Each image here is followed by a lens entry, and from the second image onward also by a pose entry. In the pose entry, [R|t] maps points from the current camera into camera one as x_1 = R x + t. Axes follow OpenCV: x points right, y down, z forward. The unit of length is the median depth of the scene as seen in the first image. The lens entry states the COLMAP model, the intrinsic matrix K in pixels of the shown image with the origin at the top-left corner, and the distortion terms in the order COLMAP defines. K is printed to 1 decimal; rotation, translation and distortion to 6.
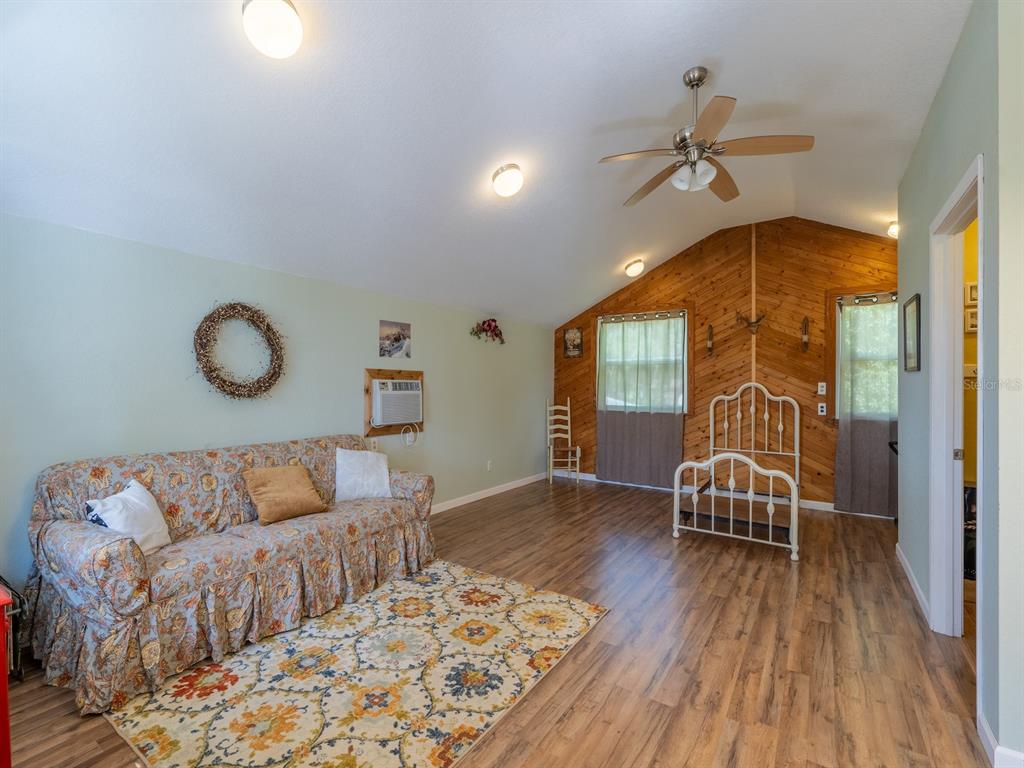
lens RADIAL K [[462.9, 0, 512.1], [0, 462.9, 385.7], [0, 0, 1]] dist [0.002039, 0.001451]
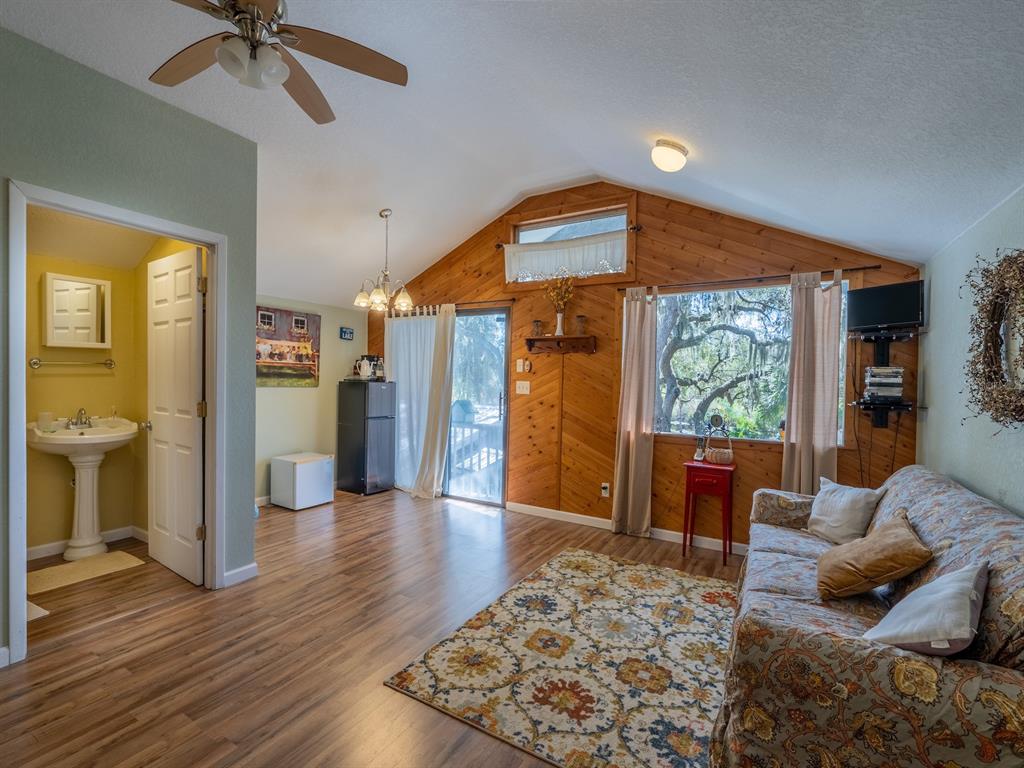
lens RADIAL K [[462.9, 0, 513.2], [0, 462.9, 385.3], [0, 0, 1]] dist [0.002039, 0.001451]
pose [[-0.997824, -0.023515, -0.061601, 0.067956], [-0.024258, 0.999641, 0.011338, -0.011517], [0.061312, 0.012807, -0.998036, 1.957424]]
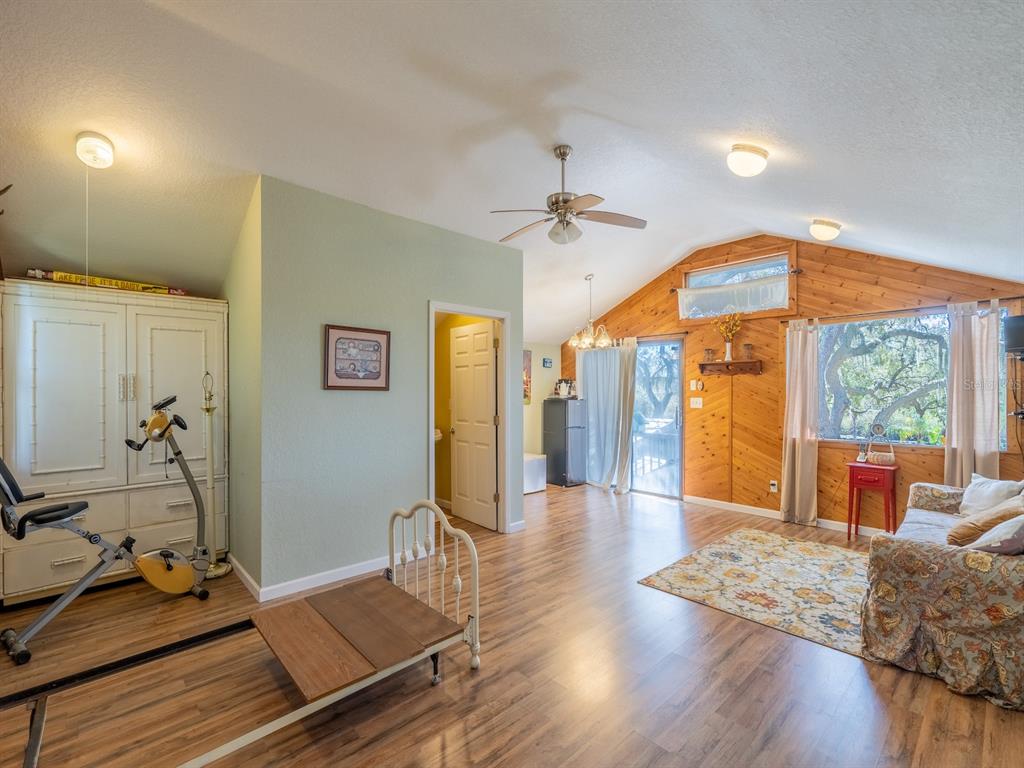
lens RADIAL K [[462.9, 0, 514.9], [0, 462.9, 390.9], [0, 0, 1]] dist [0.002039, 0.001451]
pose [[-0.974817, -0.003065, 0.222987, 0.287314], [-0.003196, 0.999995, -0.000226, -0.038362], [-0.222985, -0.000933, -0.974821, 2.571586]]
